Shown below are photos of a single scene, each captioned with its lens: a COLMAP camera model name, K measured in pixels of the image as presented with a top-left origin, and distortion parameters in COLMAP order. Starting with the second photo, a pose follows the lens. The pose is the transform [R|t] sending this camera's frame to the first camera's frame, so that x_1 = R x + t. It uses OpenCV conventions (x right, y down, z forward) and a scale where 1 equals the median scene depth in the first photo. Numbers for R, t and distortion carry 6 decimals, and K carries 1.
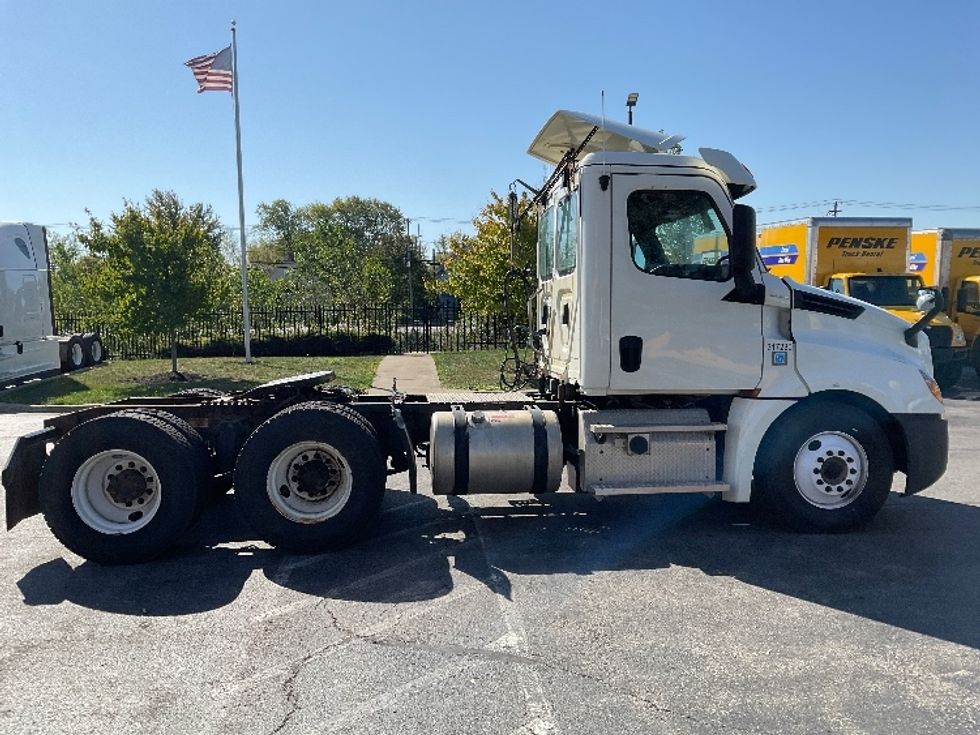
lens RADIAL K [[798.5, 0, 486.9], [0, 798.5, 368.8], [0, 0, 1]] dist [0.089297, -0.140651]
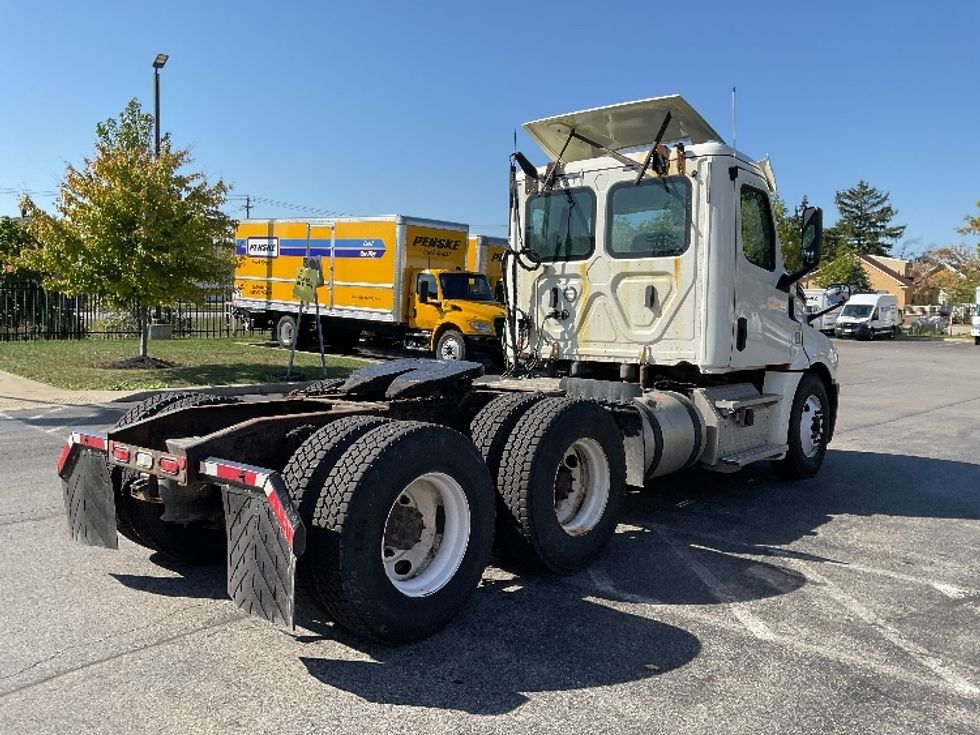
lens RADIAL K [[800.9, 0, 488.2], [0, 800.9, 366.5], [0, 0, 1]] dist [0.130931, -0.259678]
pose [[0.731268, -0.029594, 0.681447, -0.764910], [0.024987, 0.999550, 0.016595, -0.001599], [-0.681632, 0.004893, 0.731679, 0.393670]]
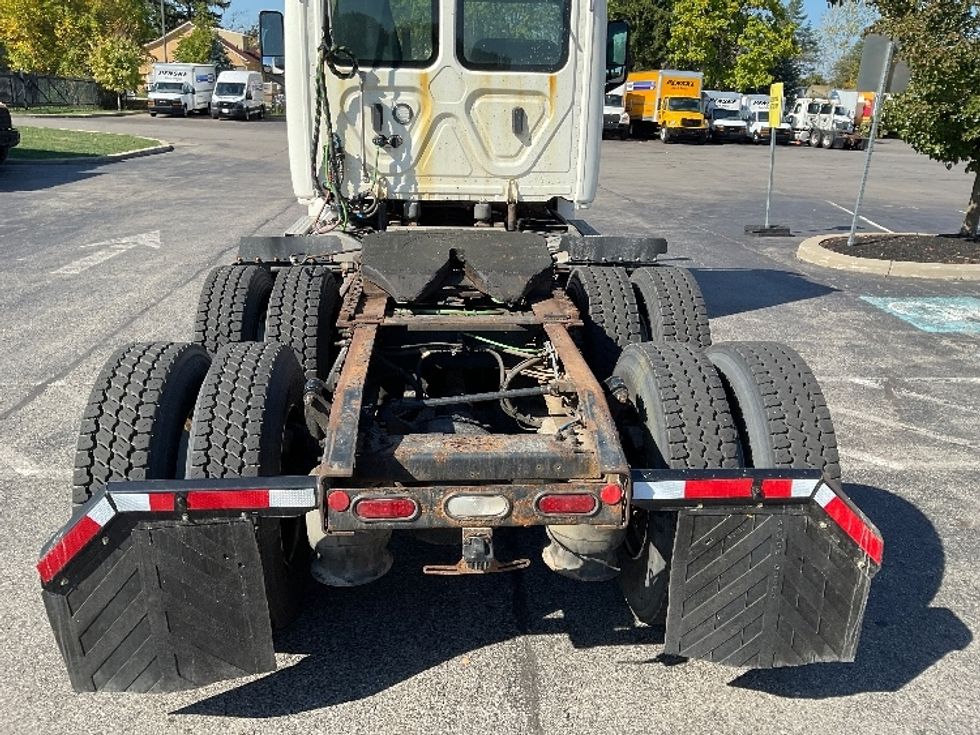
lens RADIAL K [[800.9, 0, 488.2], [0, 800.9, 366.5], [0, 0, 1]] dist [0.130931, -0.259678]
pose [[0.030069, -0.307072, 0.951211, -0.838396], [0.036973, 0.951332, 0.305942, -0.086080], [-0.998864, 0.025970, 0.039959, 1.016973]]
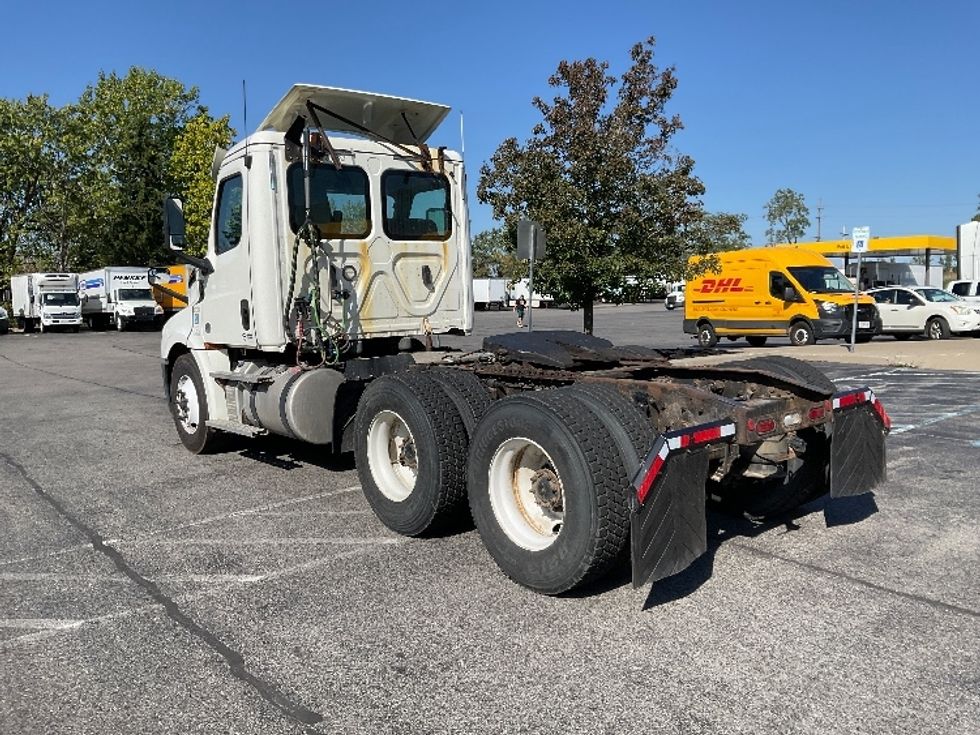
lens RADIAL K [[798.5, 0, 486.9], [0, 798.5, 368.8], [0, 0, 1]] dist [0.089297, -0.140651]
pose [[-0.551176, -0.058408, 0.832342, -0.947352], [0.086930, 0.988099, 0.126903, -0.074822], [-0.829848, 0.142301, -0.539539, 1.599336]]
